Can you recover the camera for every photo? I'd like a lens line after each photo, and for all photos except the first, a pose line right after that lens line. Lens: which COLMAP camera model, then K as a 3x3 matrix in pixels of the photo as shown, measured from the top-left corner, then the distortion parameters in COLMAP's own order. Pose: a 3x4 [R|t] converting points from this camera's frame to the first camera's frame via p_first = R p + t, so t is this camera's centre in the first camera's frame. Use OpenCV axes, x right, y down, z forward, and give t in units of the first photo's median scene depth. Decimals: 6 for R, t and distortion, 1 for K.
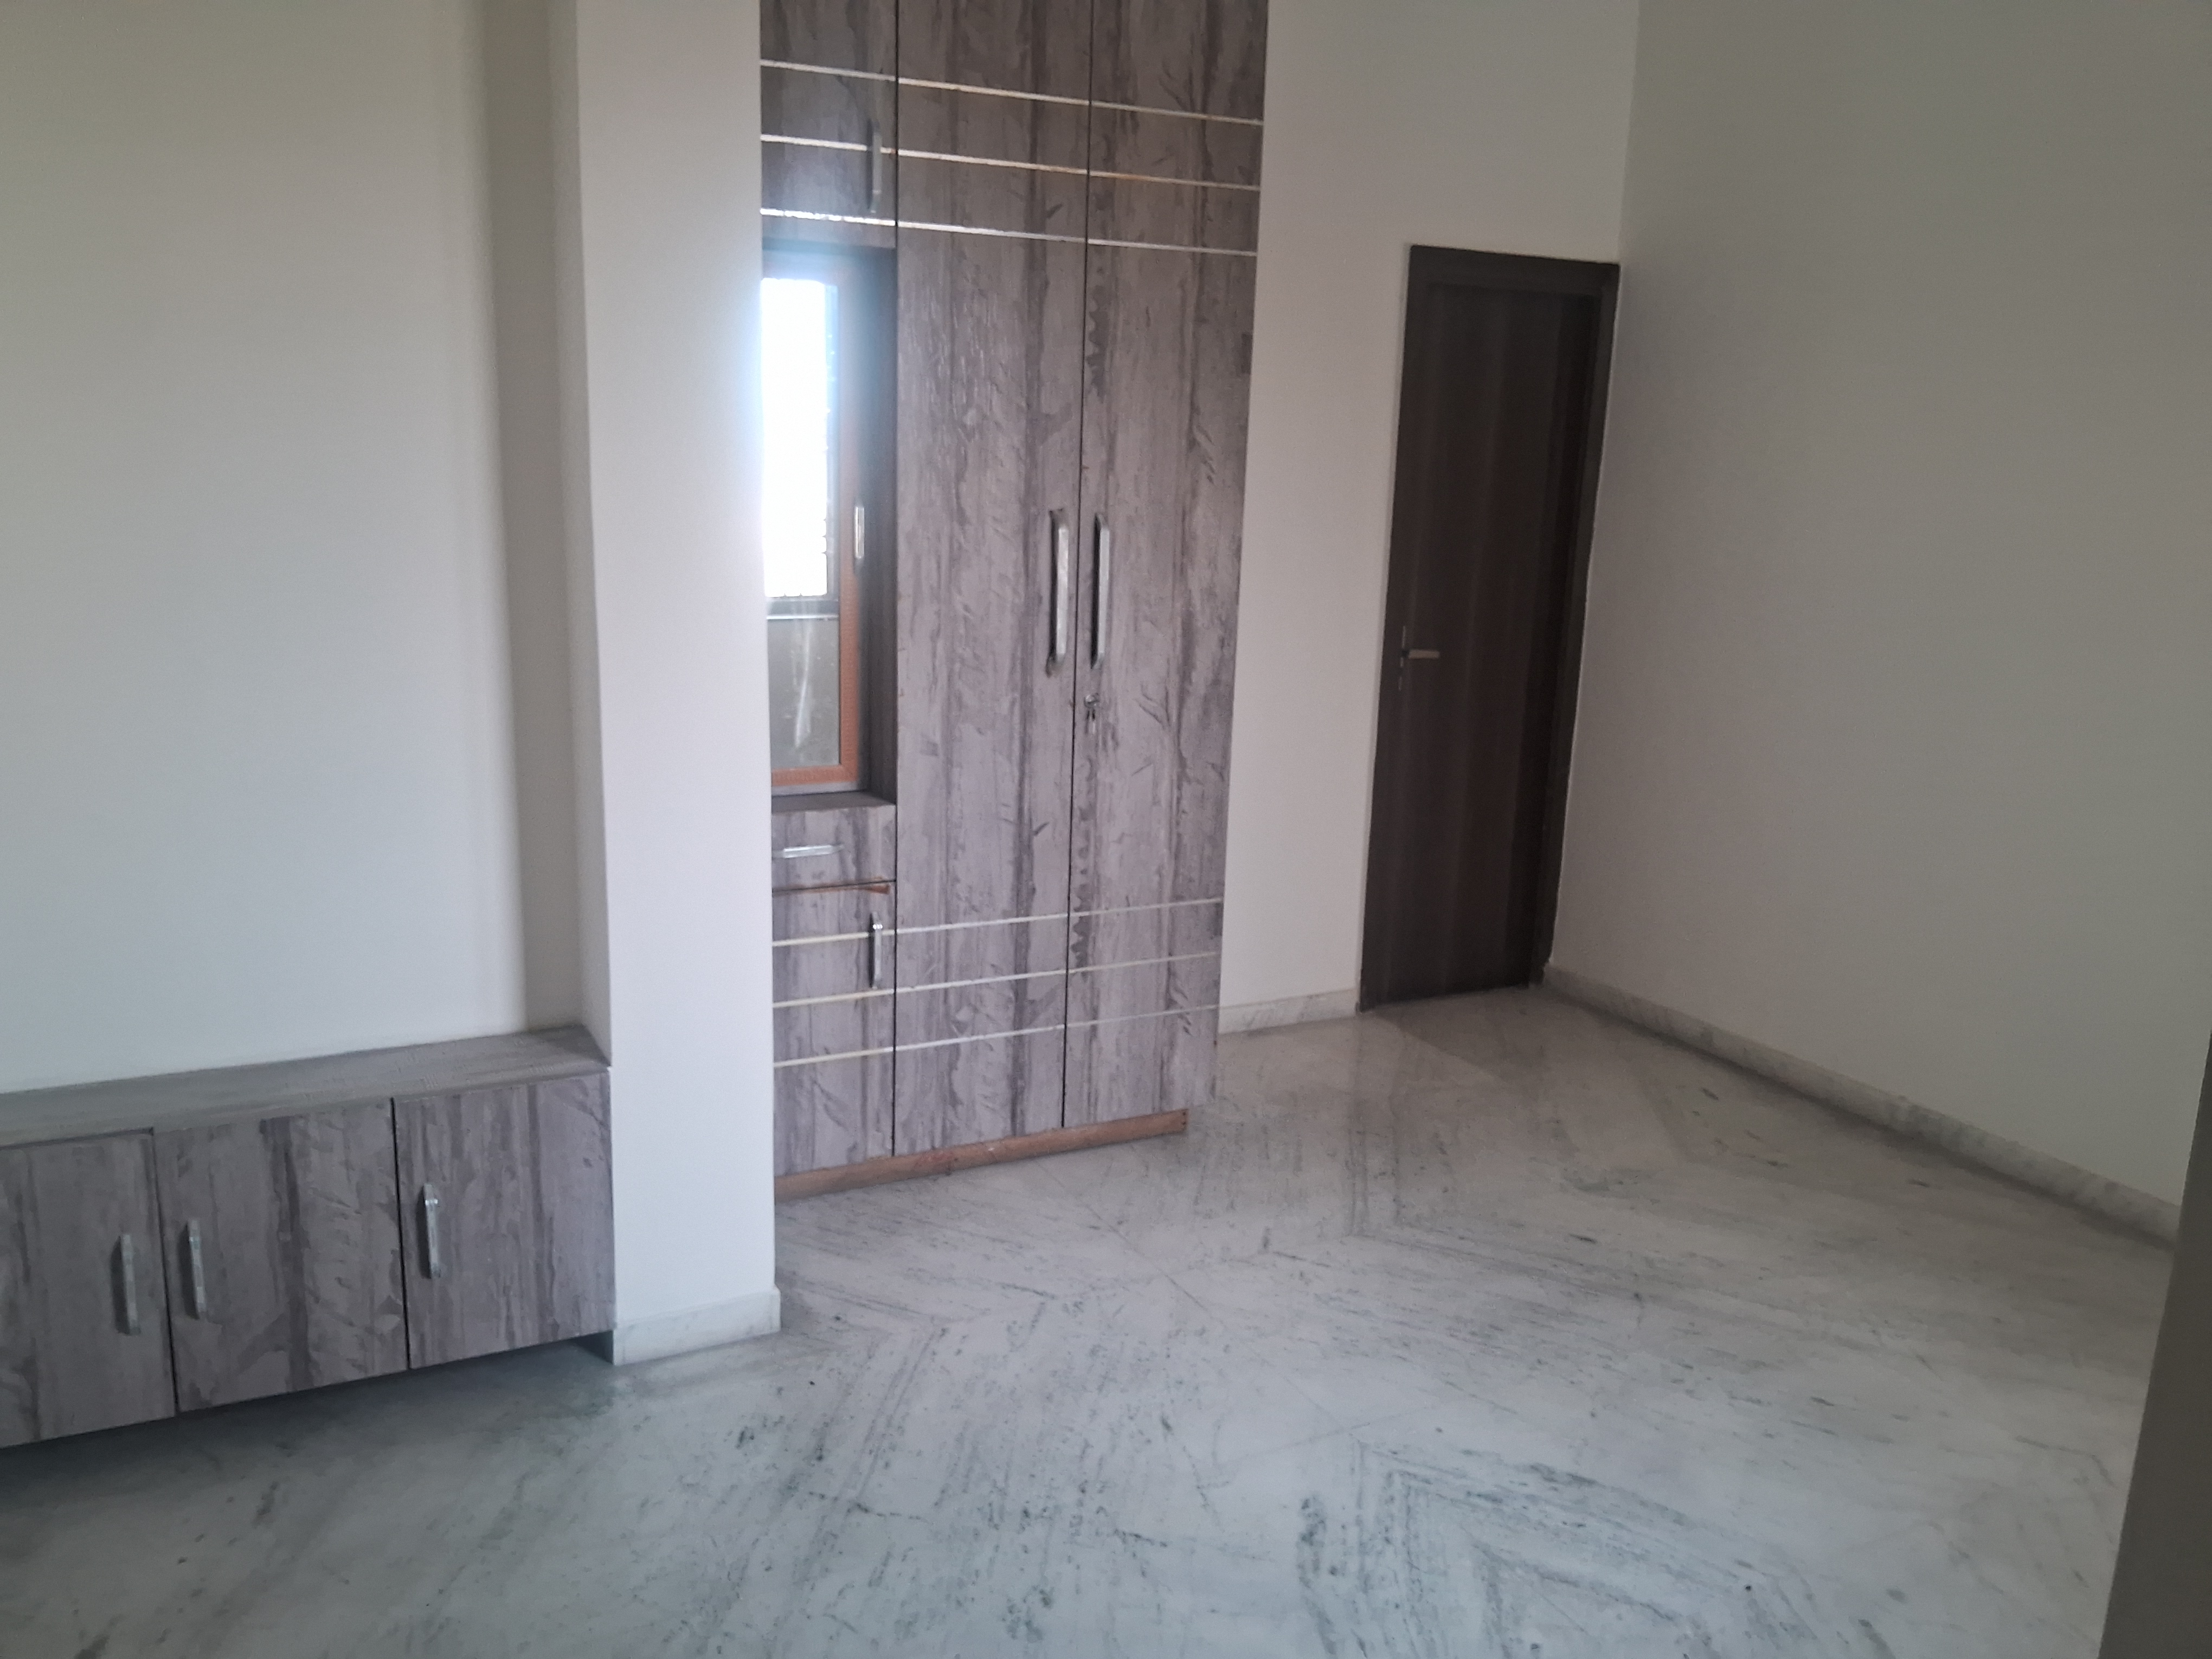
lens RADIAL K [[1717.5, 0, 1107.3], [0, 1717.5, 824.9], [0, 0, 1]] dist [0.008208, -0.003598]
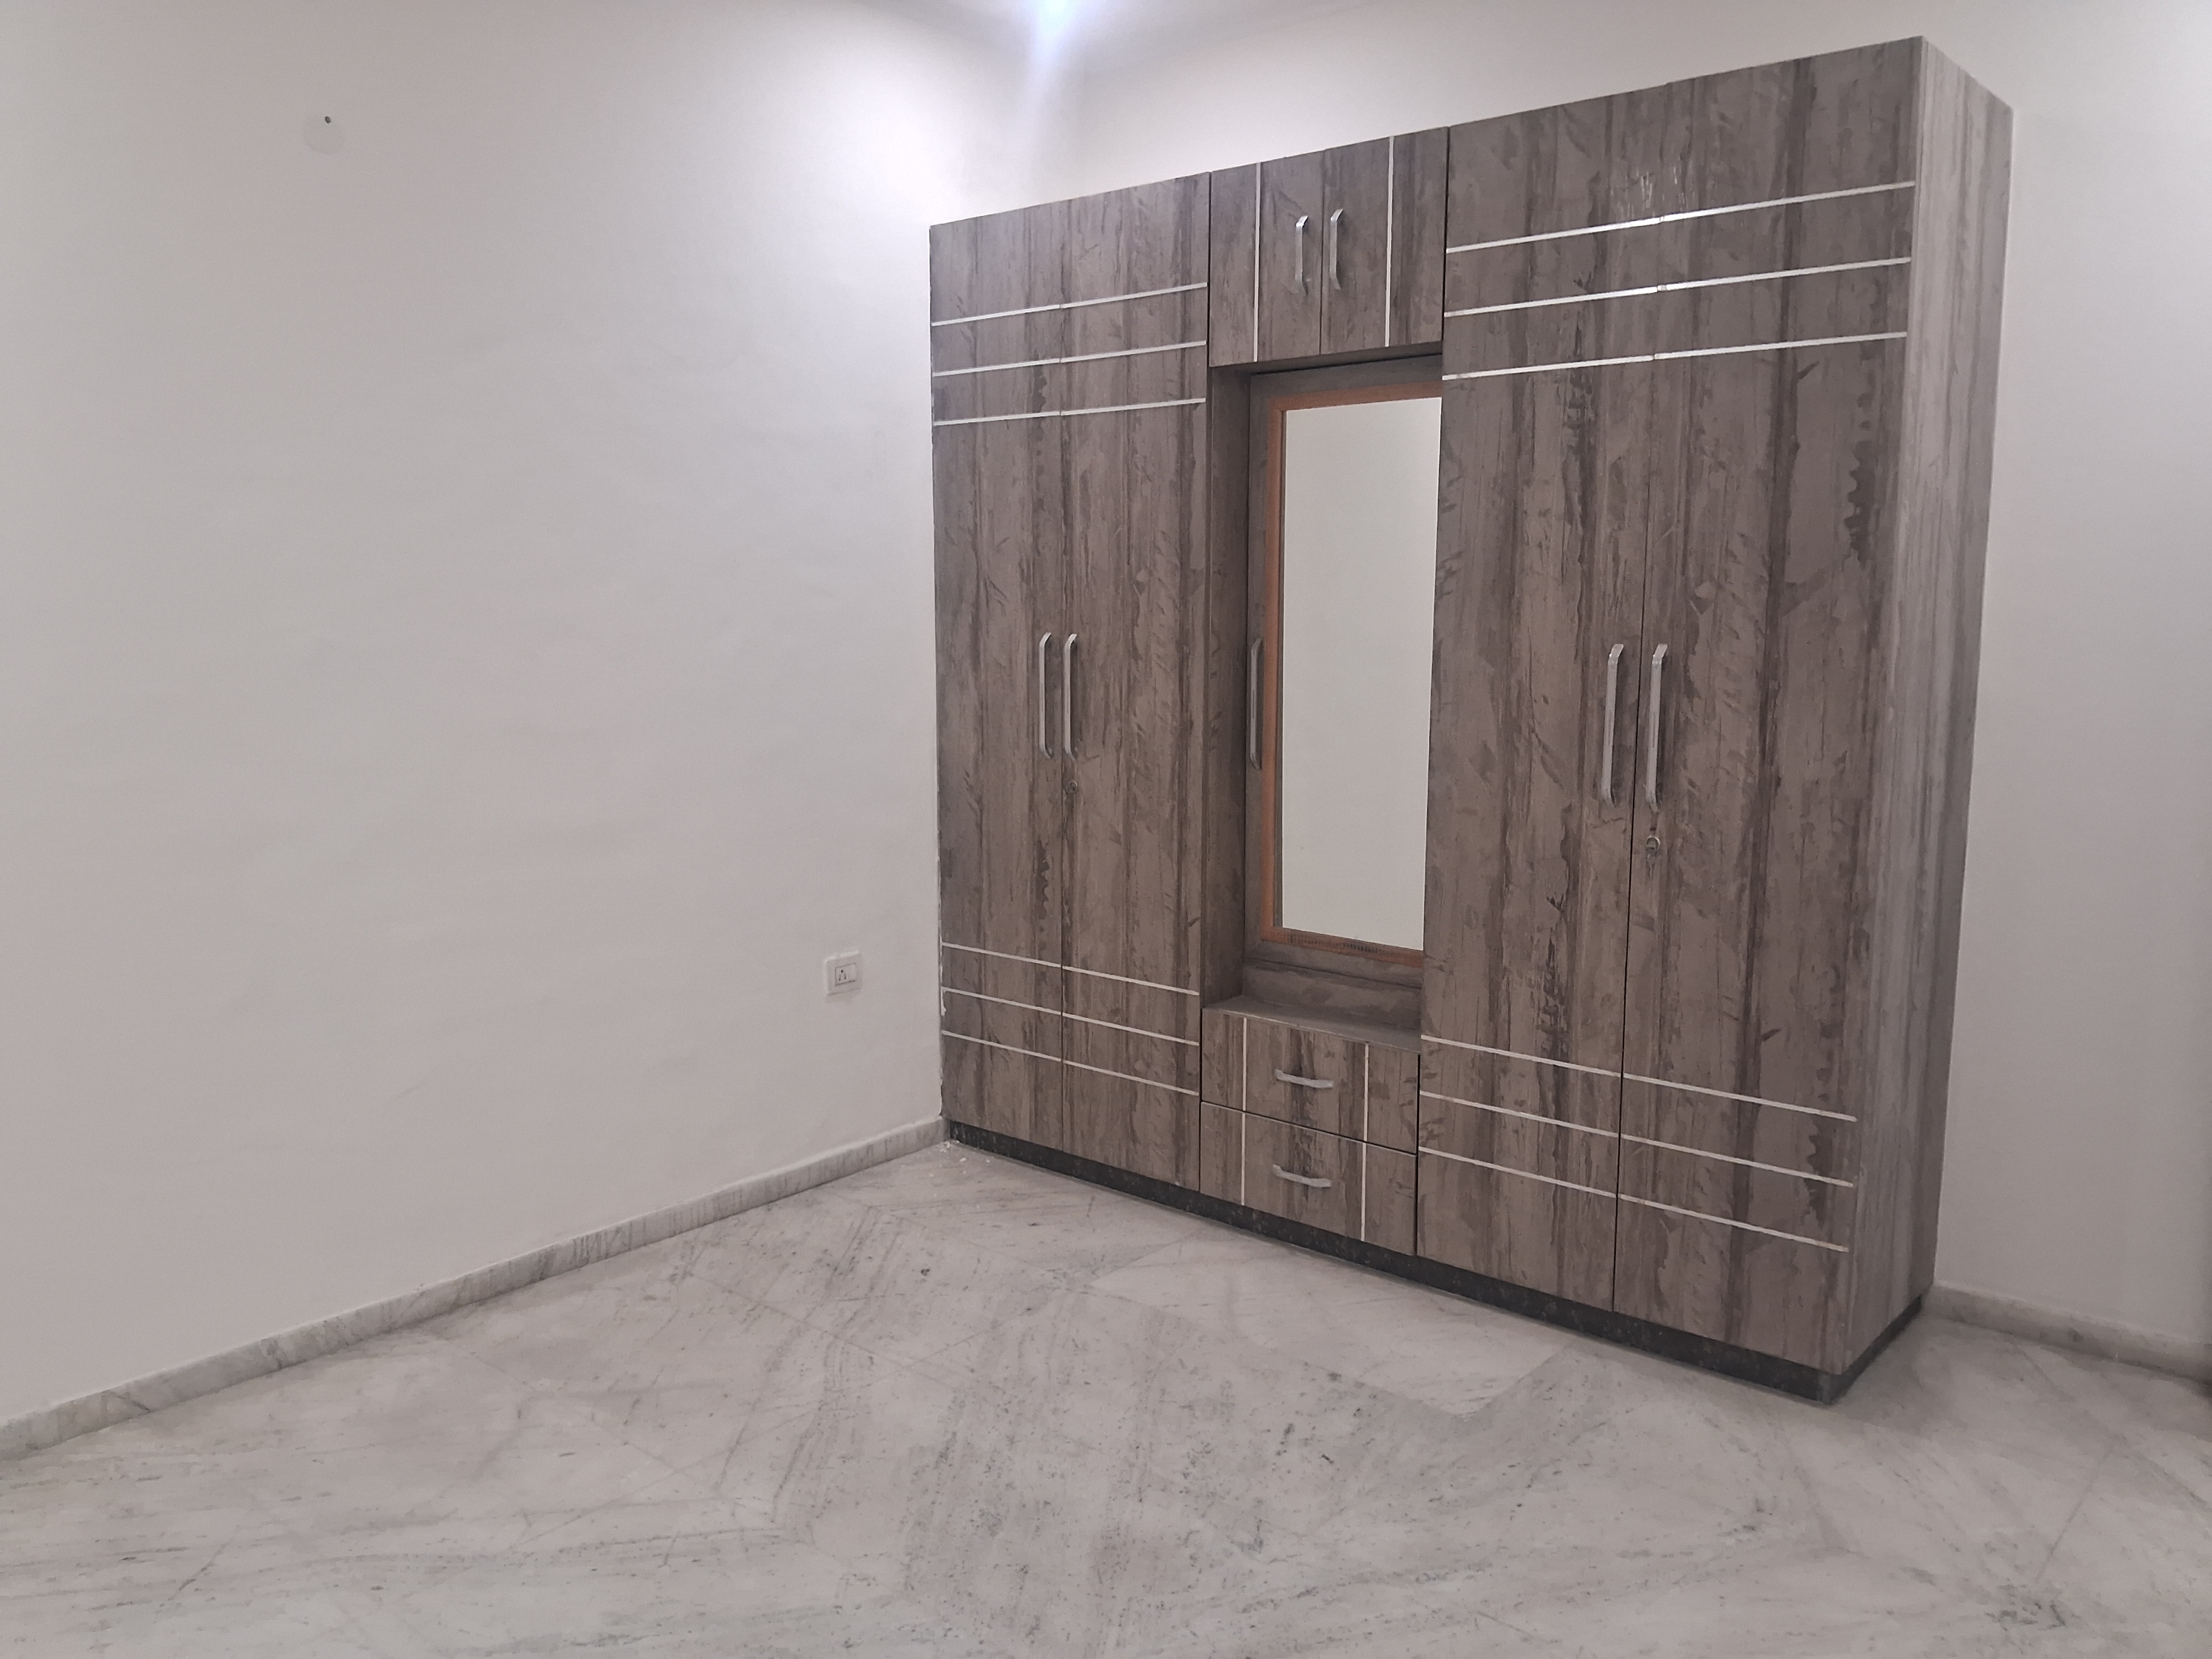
lens RADIAL K [[1717.5, 0, 1108.4], [0, 1717.5, 830.2], [0, 0, 1]] dist [0.008208, -0.003598]
pose [[0.377814, 0.081741, -0.922266, 0.693060], [-0.209125, 0.977888, 0.001000, -0.032617], [0.901955, 0.192491, 0.386554, 0.335090]]
